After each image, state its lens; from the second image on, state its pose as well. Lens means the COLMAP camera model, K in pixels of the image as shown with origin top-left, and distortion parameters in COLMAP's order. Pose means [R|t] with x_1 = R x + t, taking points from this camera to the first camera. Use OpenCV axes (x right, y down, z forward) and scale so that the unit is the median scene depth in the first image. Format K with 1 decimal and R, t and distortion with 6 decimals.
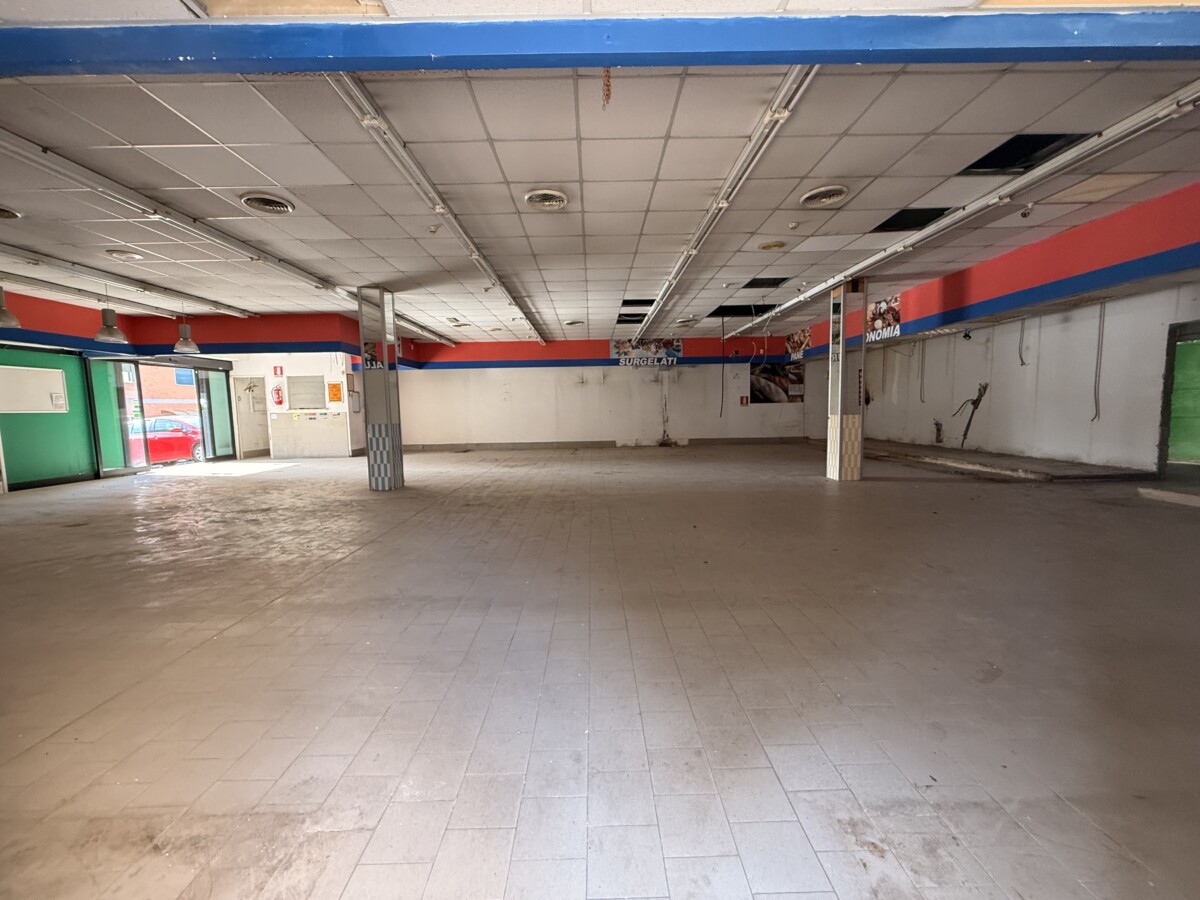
lens RADIAL K [[475.1, 0, 596.7], [0, 475.1, 448.6], [0, 0, 1]] dist [0.000118, -0.000321]
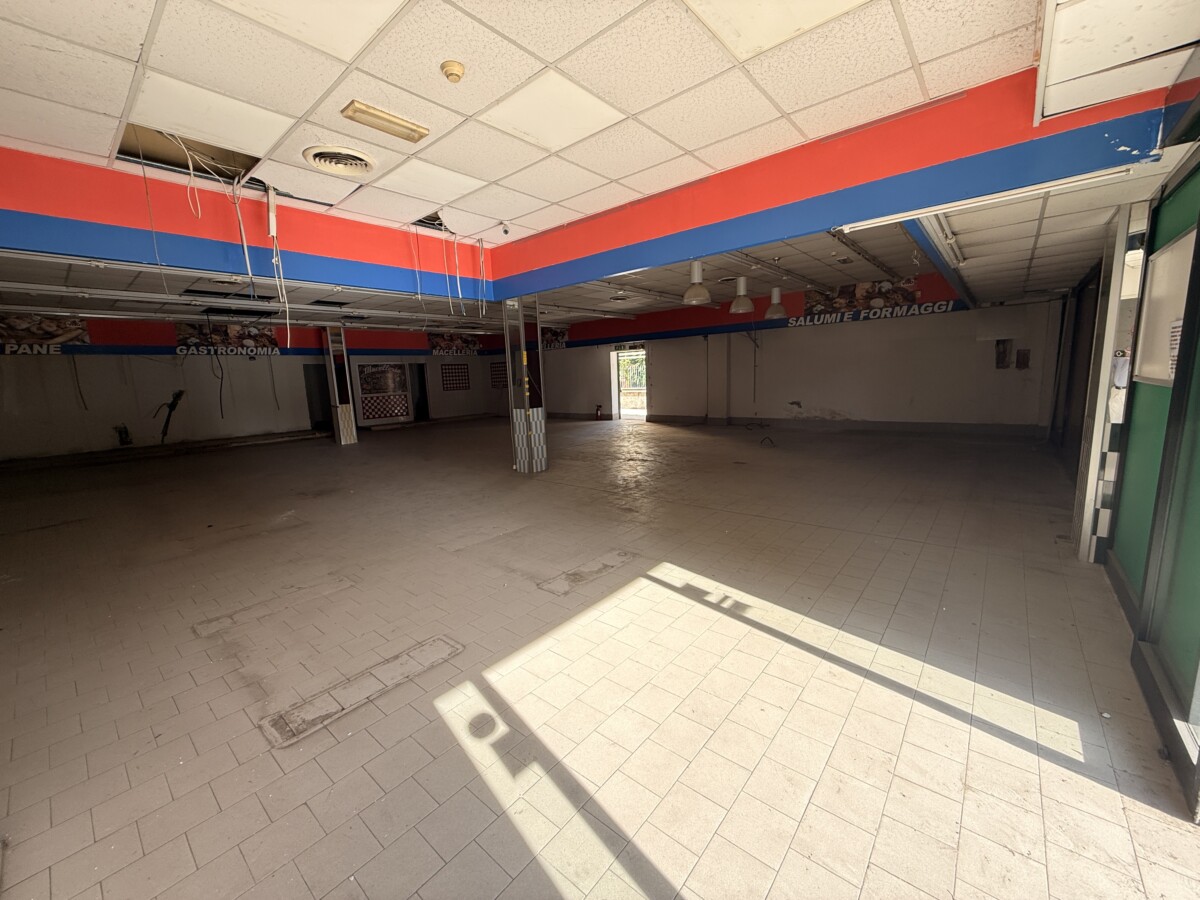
lens RADIAL K [[475.1, 0, 596.7], [0, 475.1, 448.6], [0, 0, 1]] dist [0.000118, -0.000321]
pose [[-0.753685, -0.049065, 0.655402, -1.178472], [0.113524, 0.972502, 0.203352, -0.150046], [-0.647357, 0.227667, -0.727390, 1.591812]]
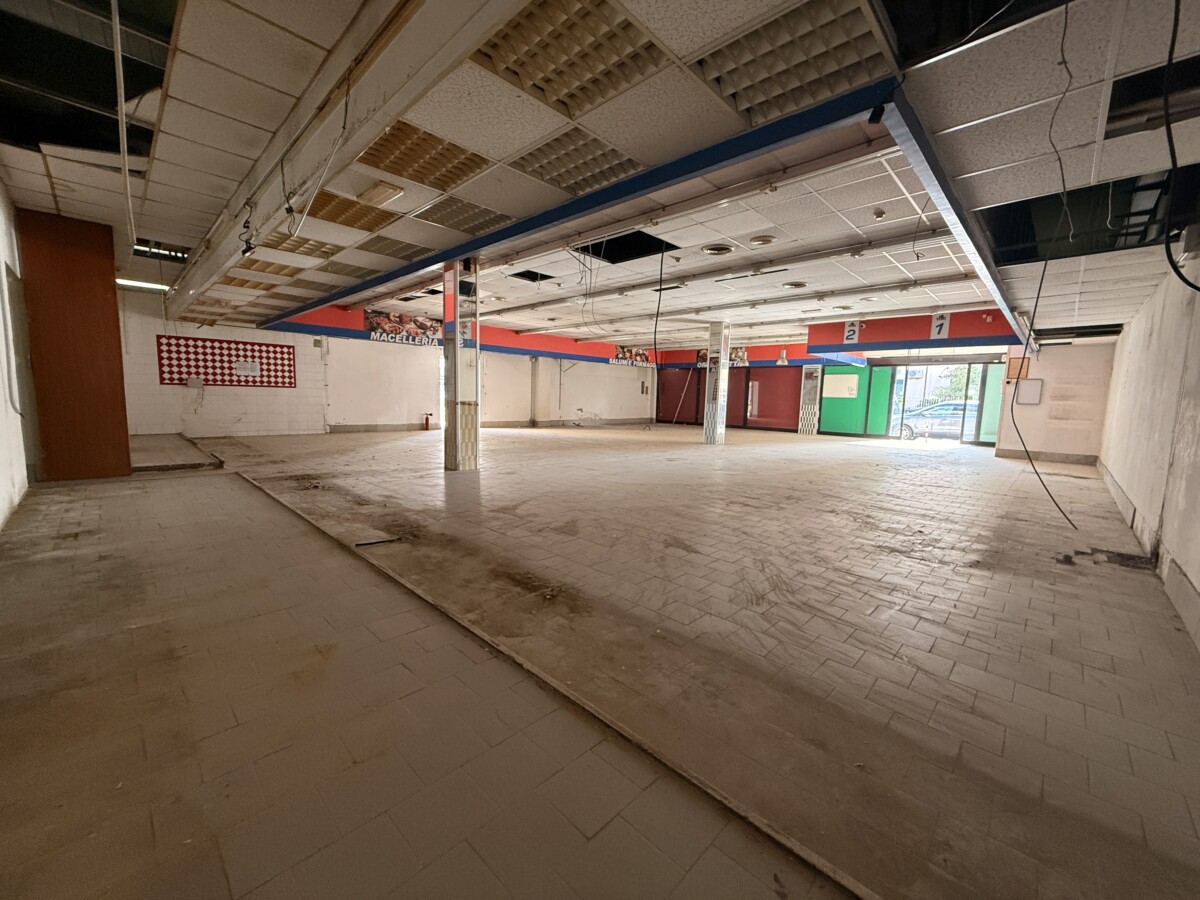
lens RADIAL K [[475.1, 0, 596.7], [0, 475.1, 448.6], [0, 0, 1]] dist [0.000118, -0.000321]
pose [[-0.707730, 0.079824, -0.701959, 0.966287], [-0.073140, 0.979979, 0.185181, -0.167630], [0.702686, 0.182399, -0.687723, 1.783163]]
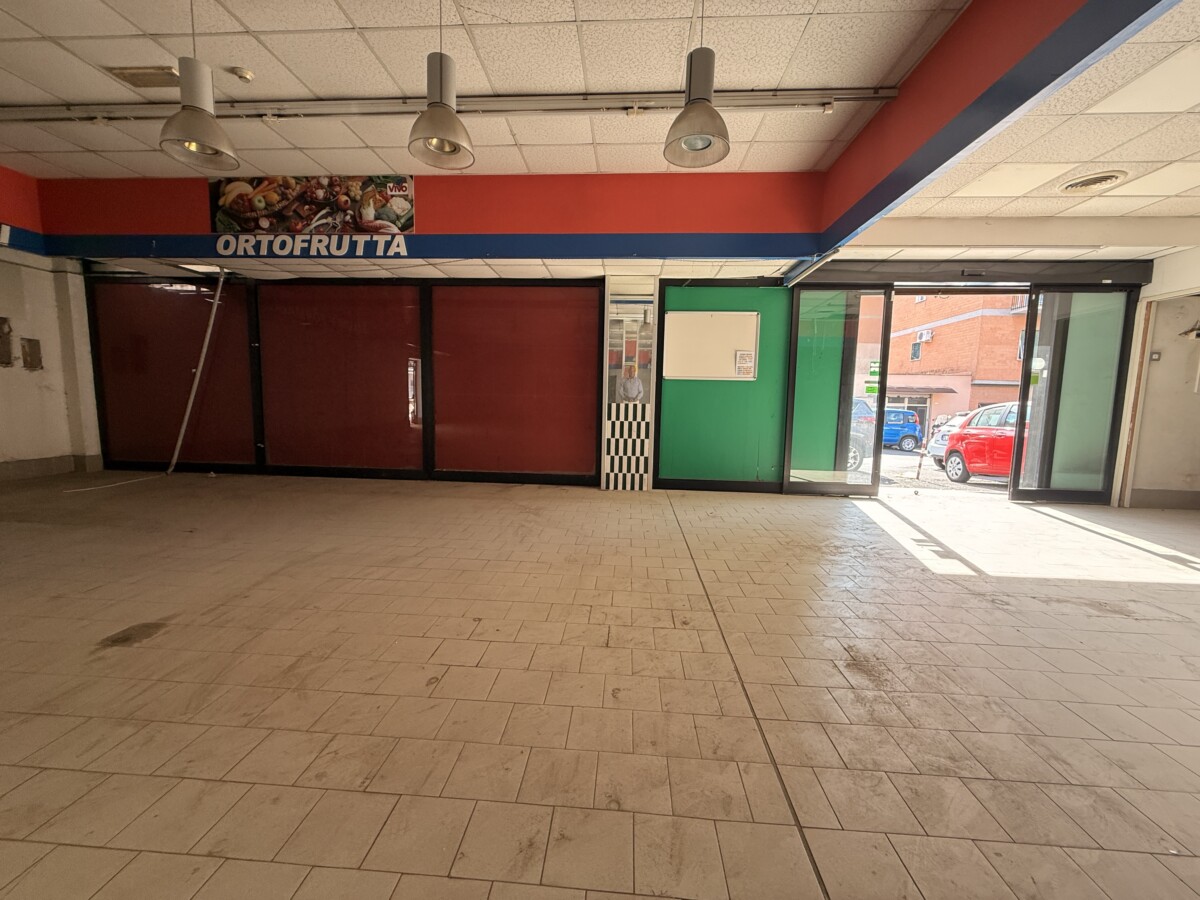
lens RADIAL K [[475.1, 0, 596.7], [0, 475.1, 448.6], [0, 0, 1]] dist [0.000118, -0.000321]
pose [[-0.078202, 0.121452, -0.989512, -0.525812], [-0.105447, 0.985976, 0.129352, -0.052269], [0.991345, 0.114457, -0.064299, 0.951855]]
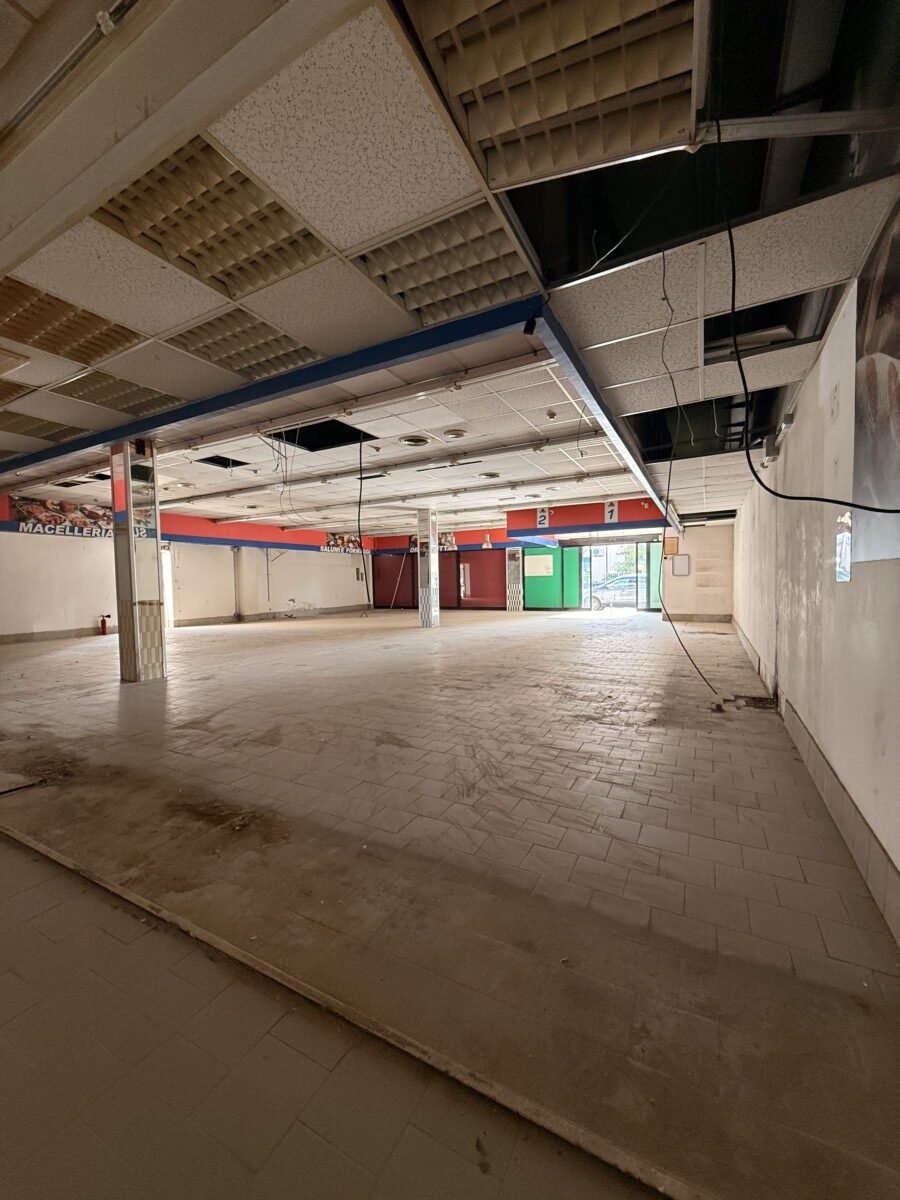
lens RADIAL K [[475.1, 0, 449.4], [0, 475.1, 601.4], [0, 0, 1]] dist [0.000118, -0.000321]
pose [[-0.484717, 0.068126, -0.872014, 0.944268], [-0.046147, 0.993582, 0.103275, -0.173623], [0.873453, 0.090300, -0.478463, 1.786592]]
